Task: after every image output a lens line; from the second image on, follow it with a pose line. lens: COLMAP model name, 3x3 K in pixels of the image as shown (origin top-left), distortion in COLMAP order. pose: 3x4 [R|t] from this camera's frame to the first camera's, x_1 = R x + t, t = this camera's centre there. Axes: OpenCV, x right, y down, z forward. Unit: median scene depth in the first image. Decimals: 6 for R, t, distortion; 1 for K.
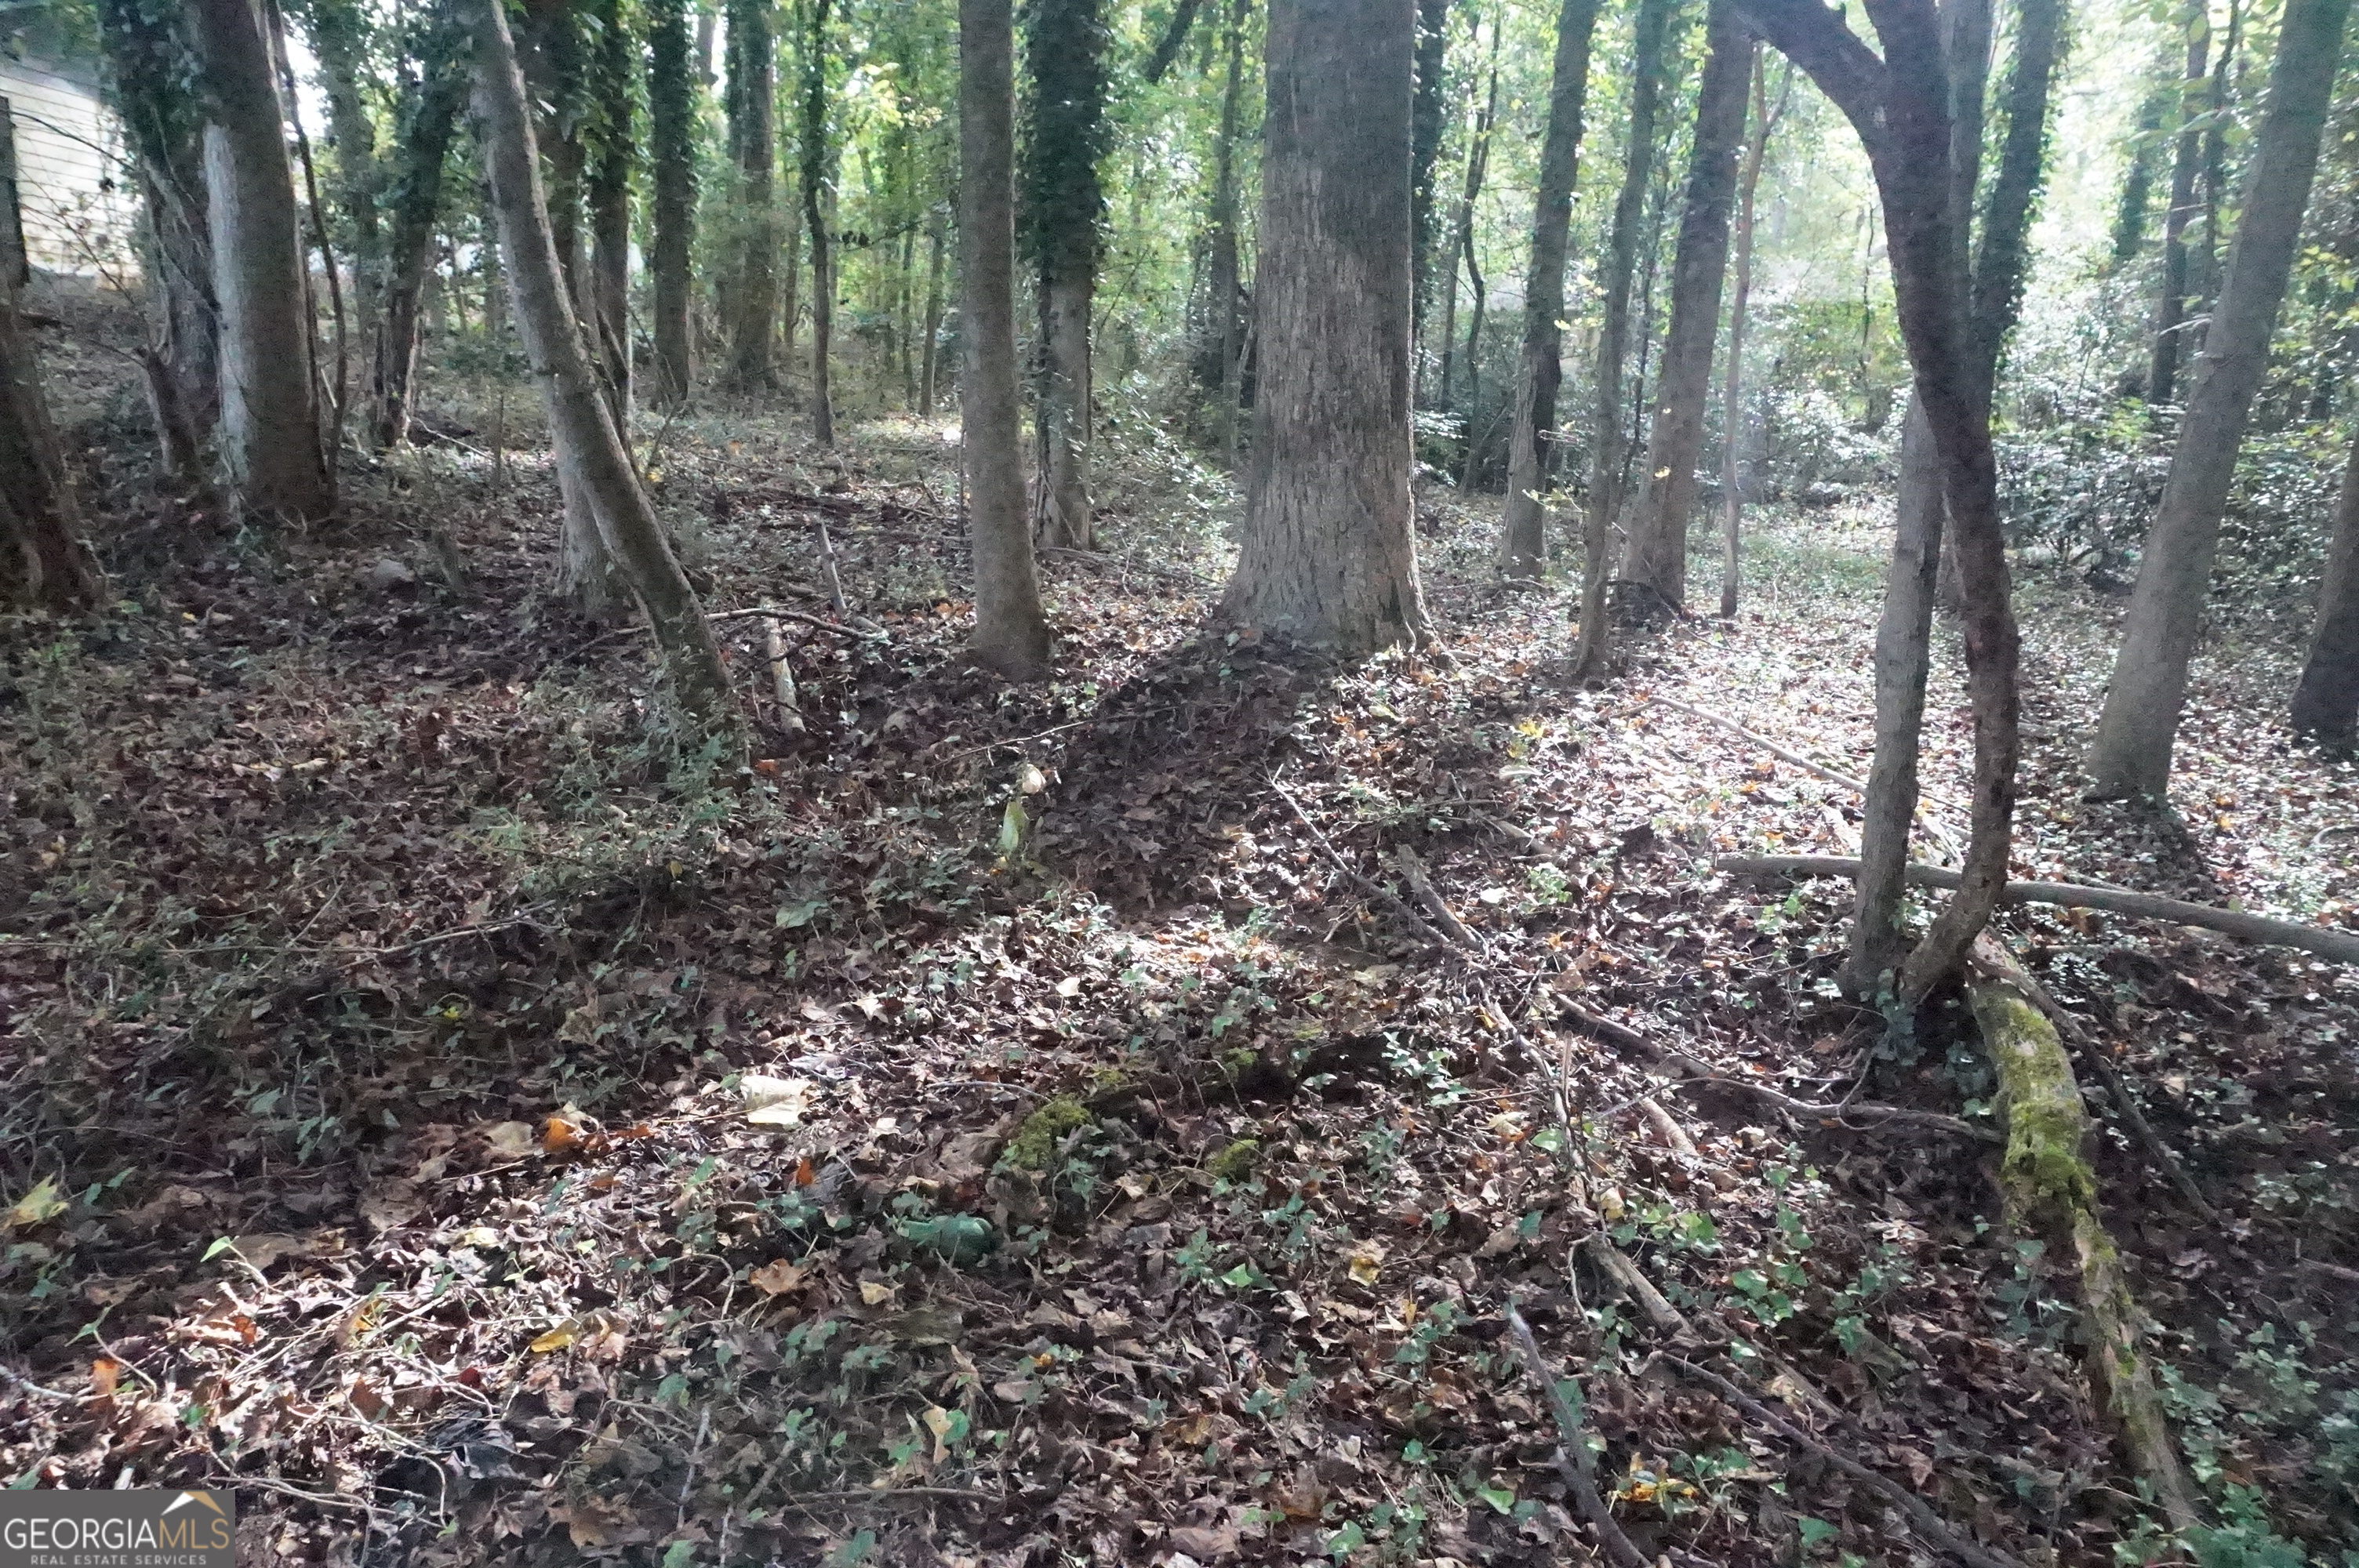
lens RADIAL K [[1593.4, 0, 1167.4], [0, 1593.4, 778.8], [0, 0, 1]] dist [-0.046876, 0.033923]
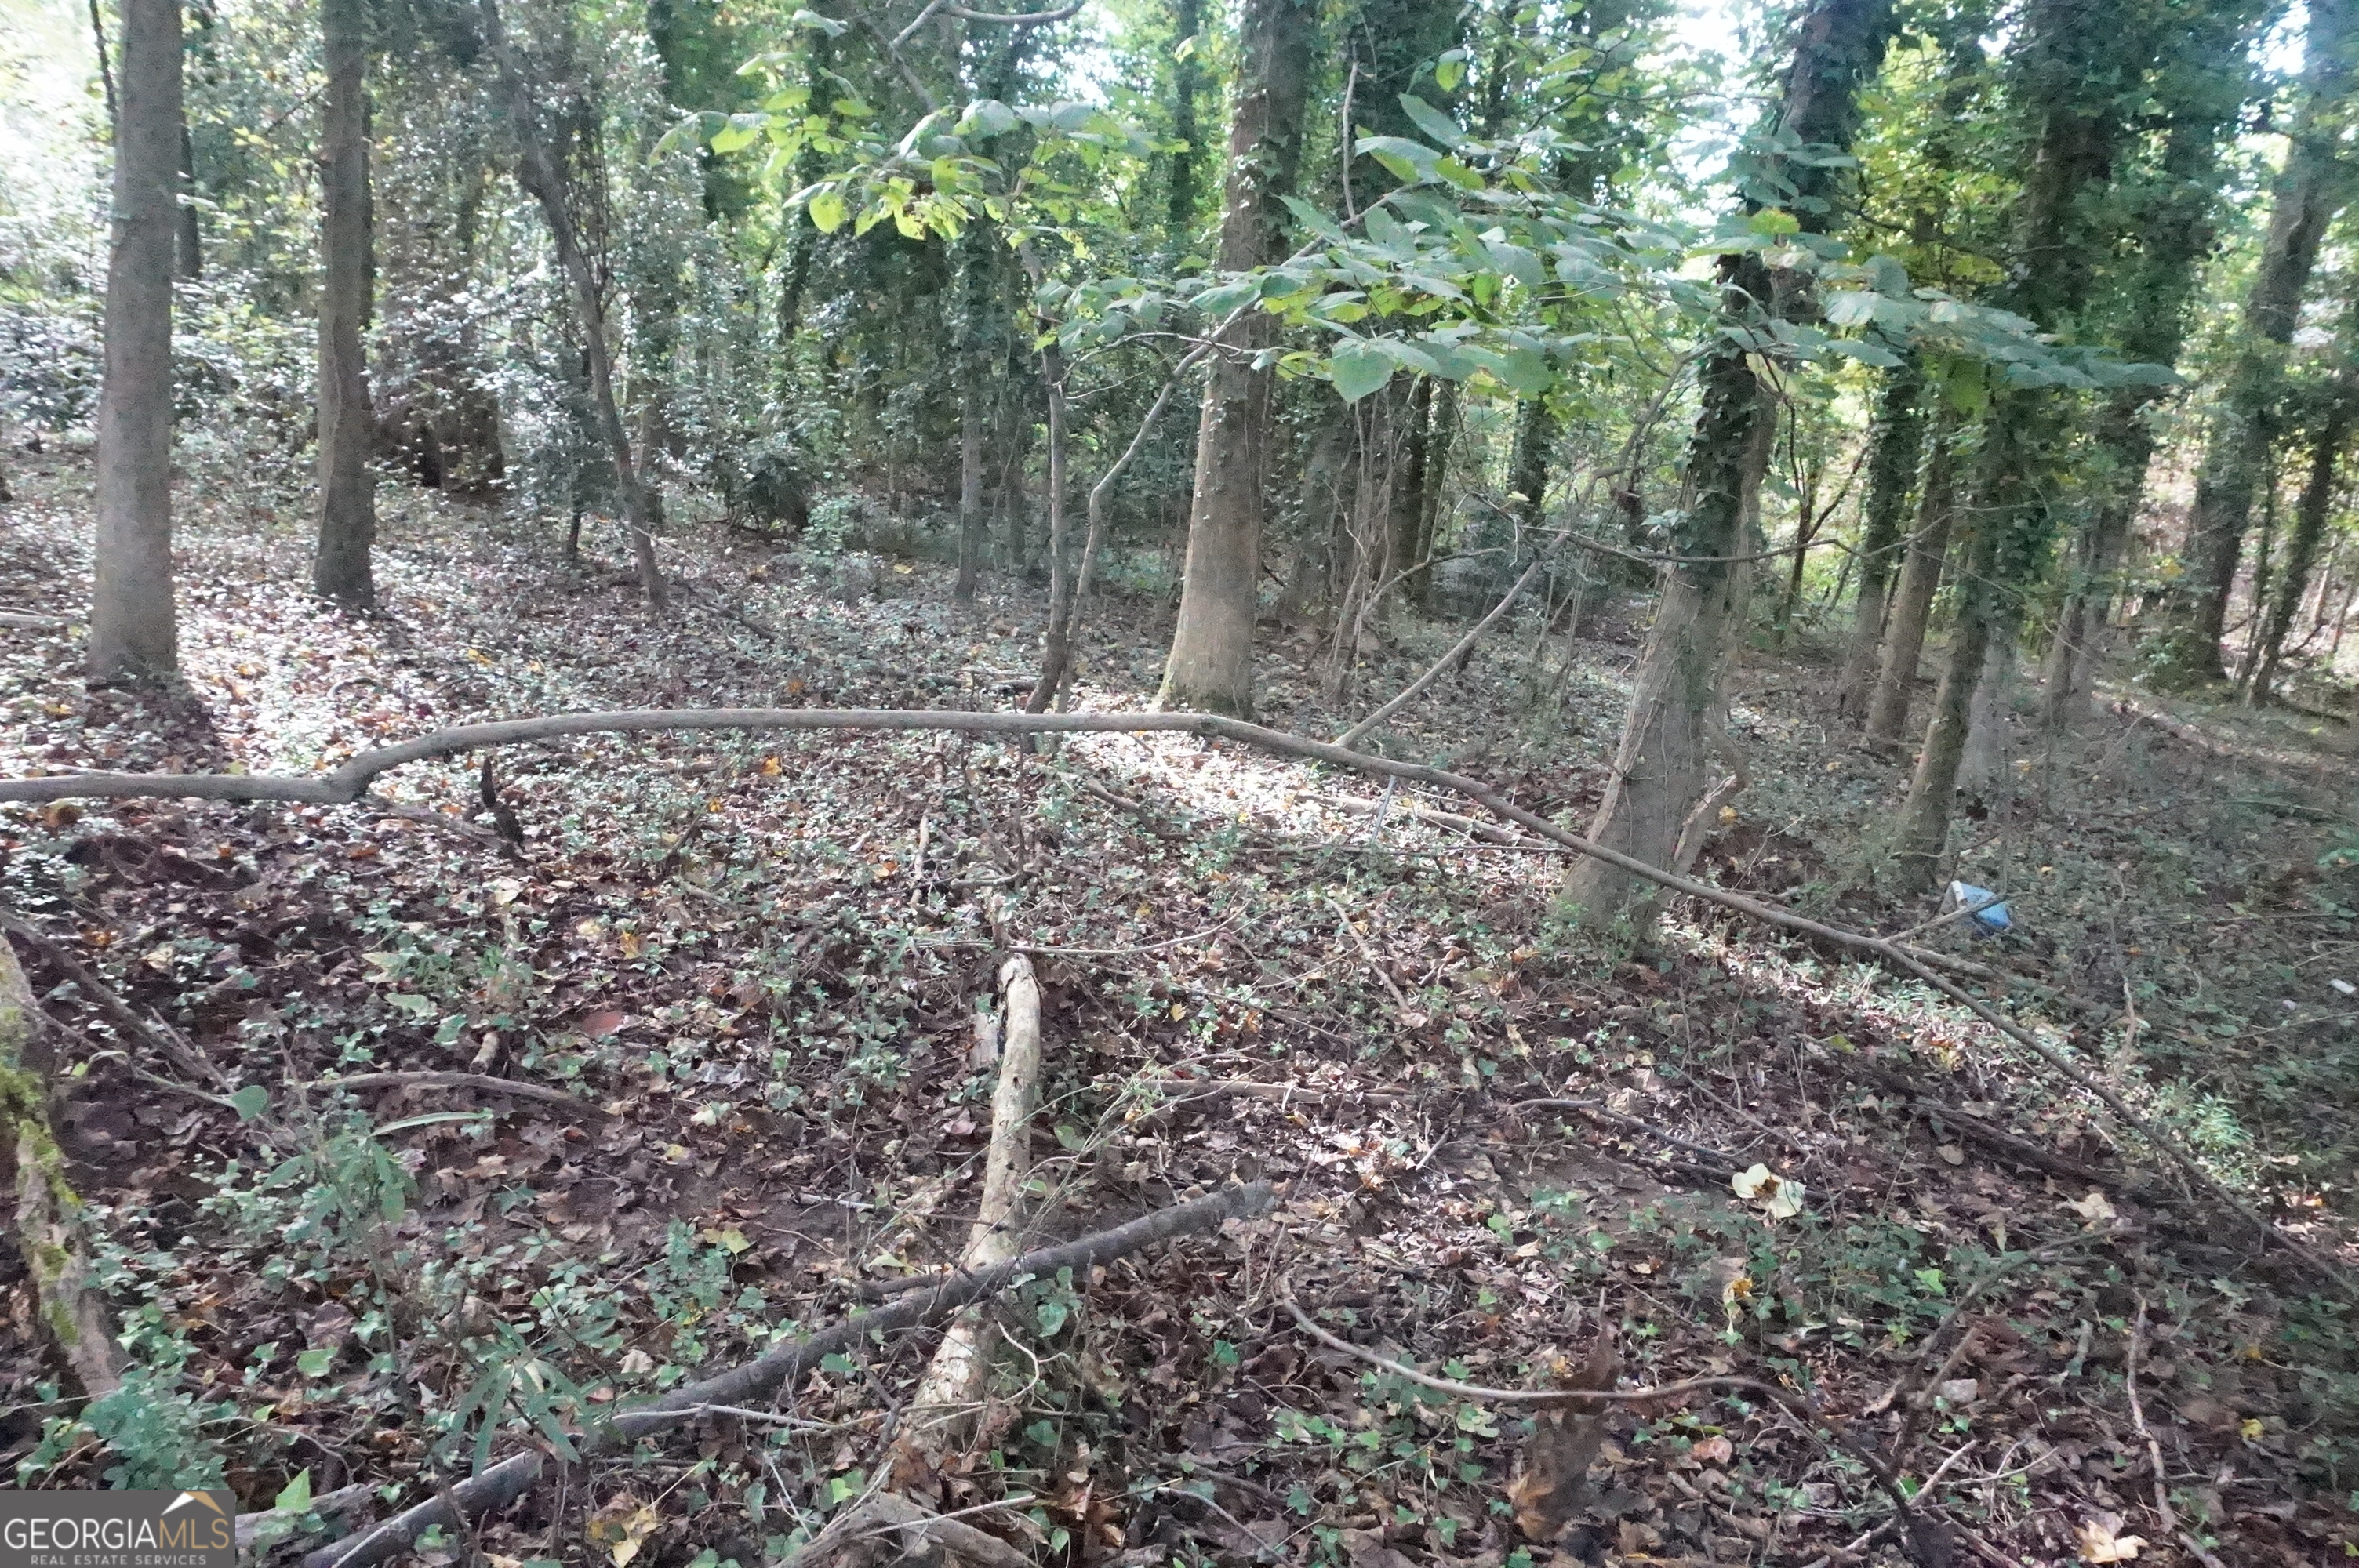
lens RADIAL K [[1593.4, 0, 1170.9], [0, 1593.4, 786.9], [0, 0, 1]] dist [-0.046876, 0.033923]
pose [[0.472047, -0.189238, 0.861023, 0.102413], [0.124571, 0.981207, 0.147357, 0.020938], [-0.872728, 0.037699, 0.486750, -0.035090]]
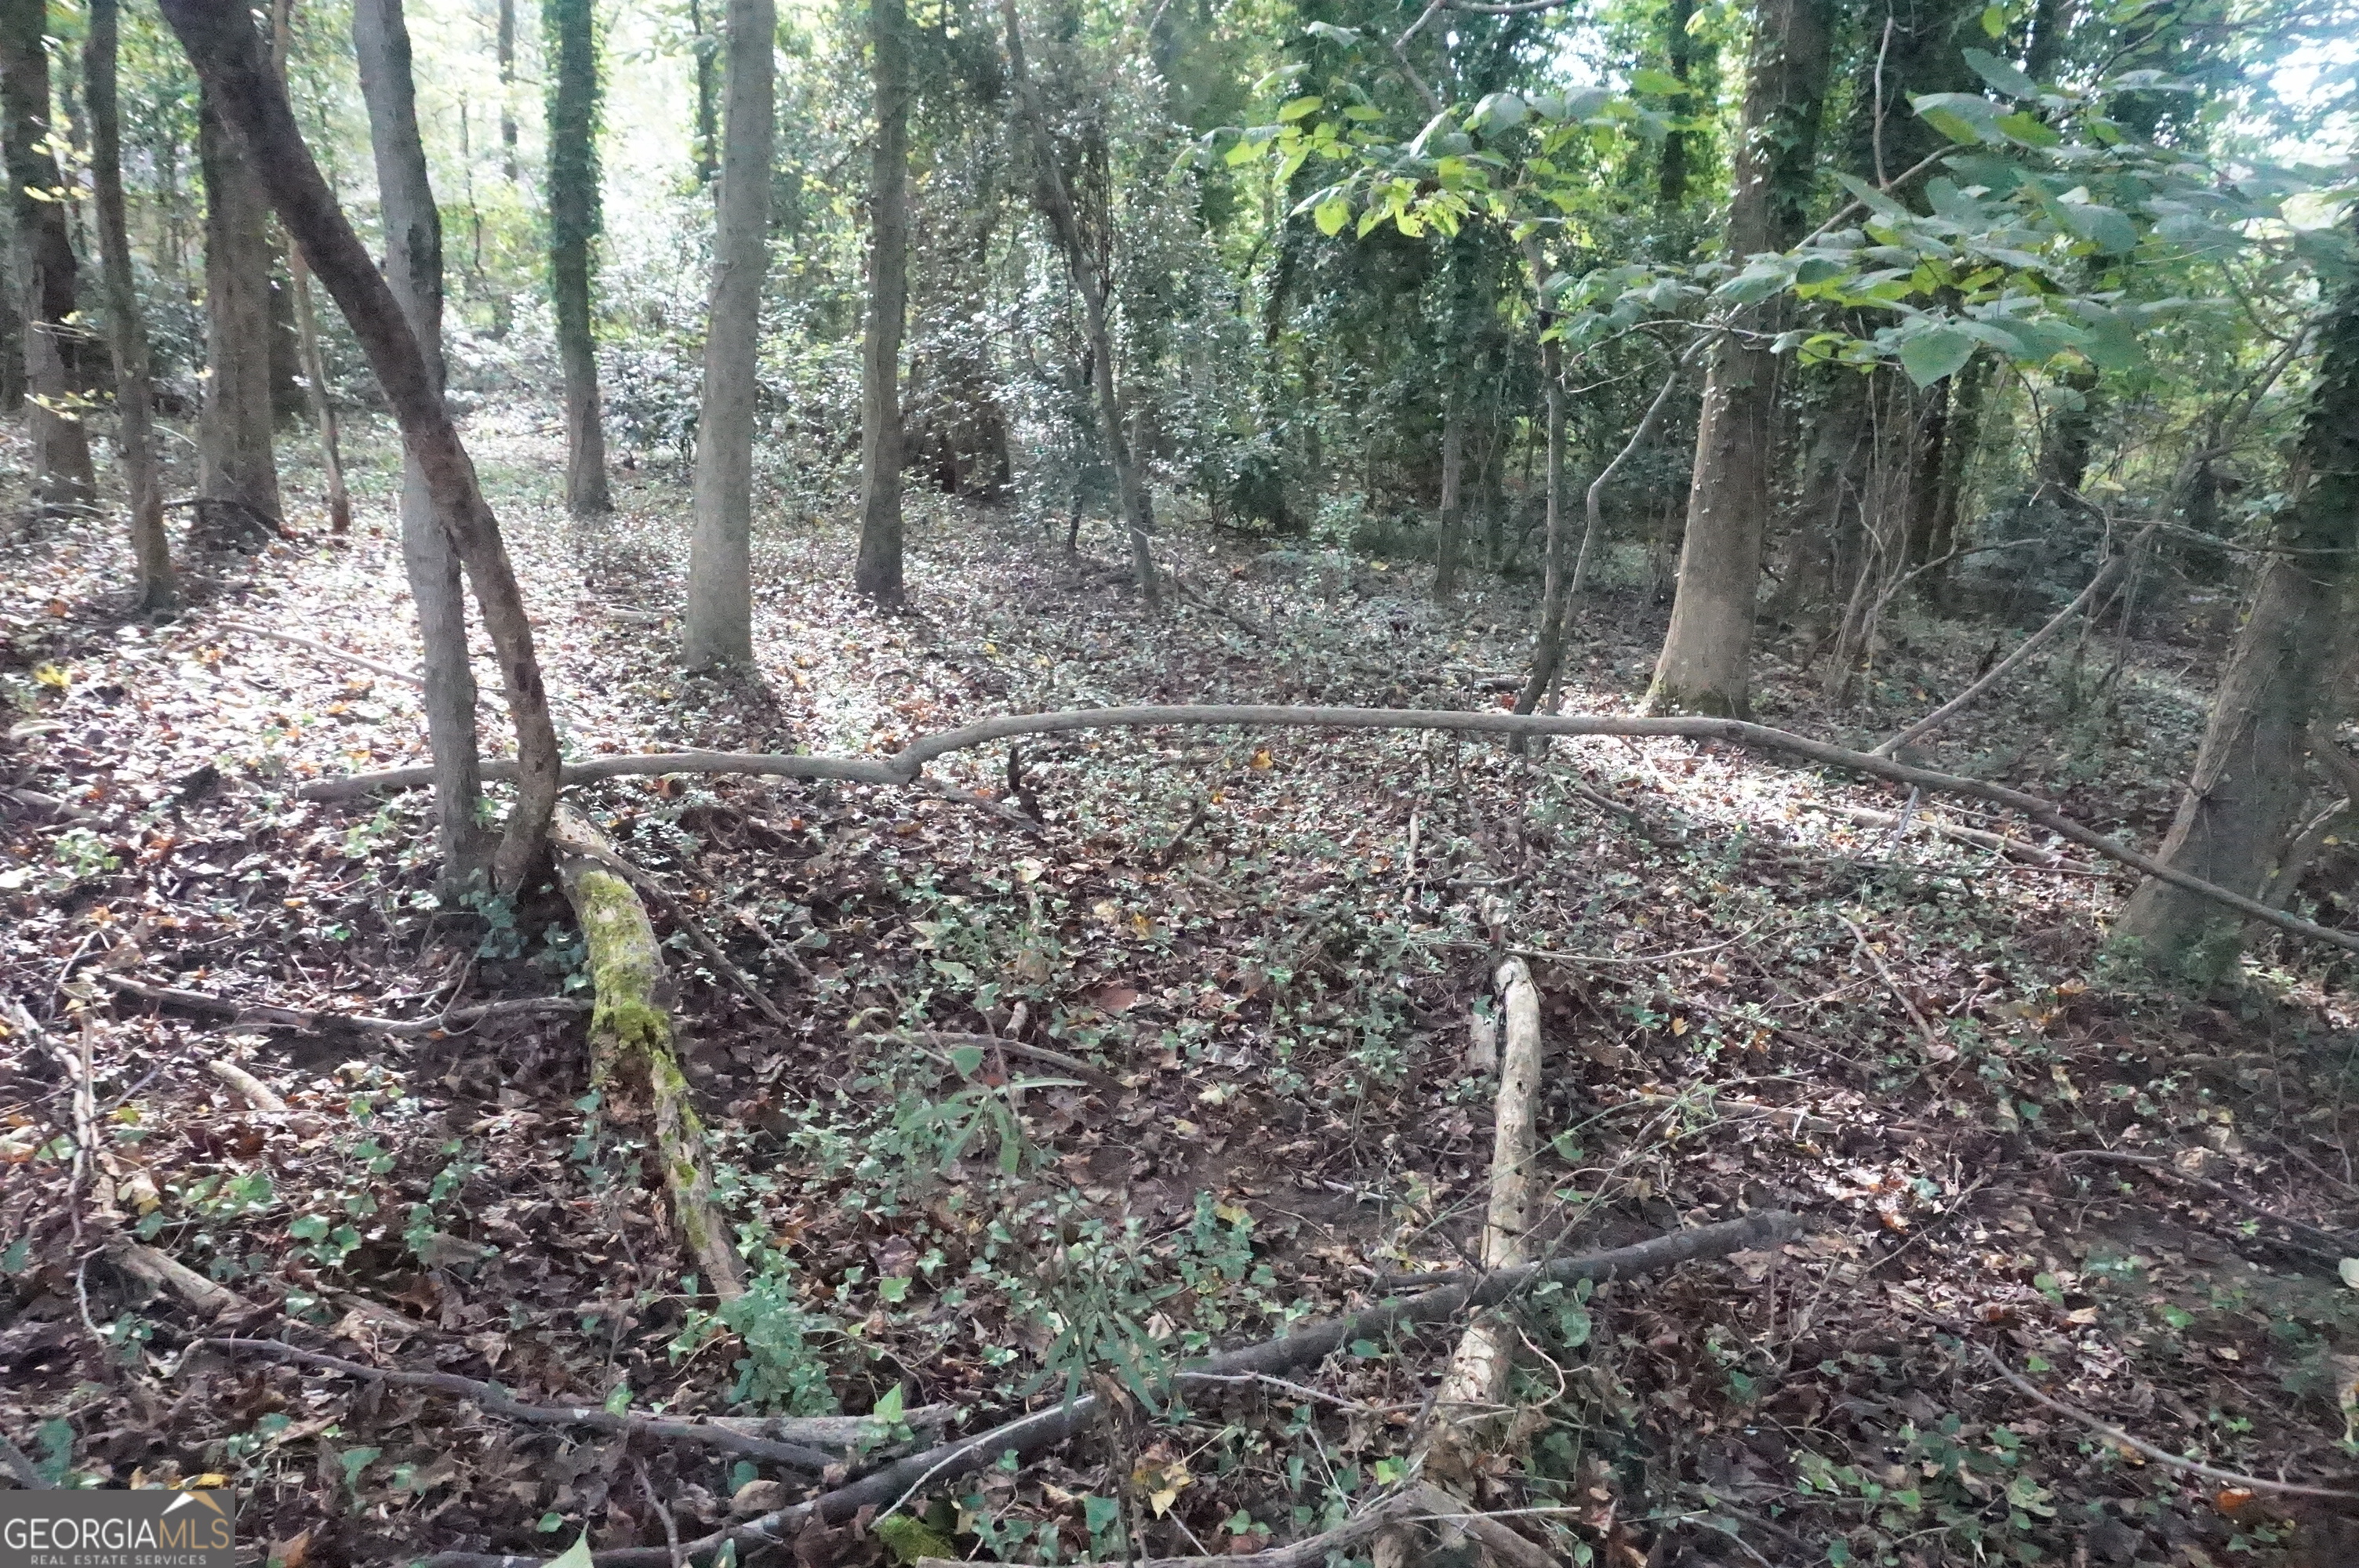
lens RADIAL K [[1593.4, 0, 1171.0], [0, 1593.4, 789.2], [0, 0, 1]] dist [-0.046876, 0.033923]
pose [[0.702351, -0.174124, 0.690206, 0.081296], [0.131914, 0.984664, 0.114174, 0.015000], [-0.699501, 0.010857, 0.714549, -0.015823]]
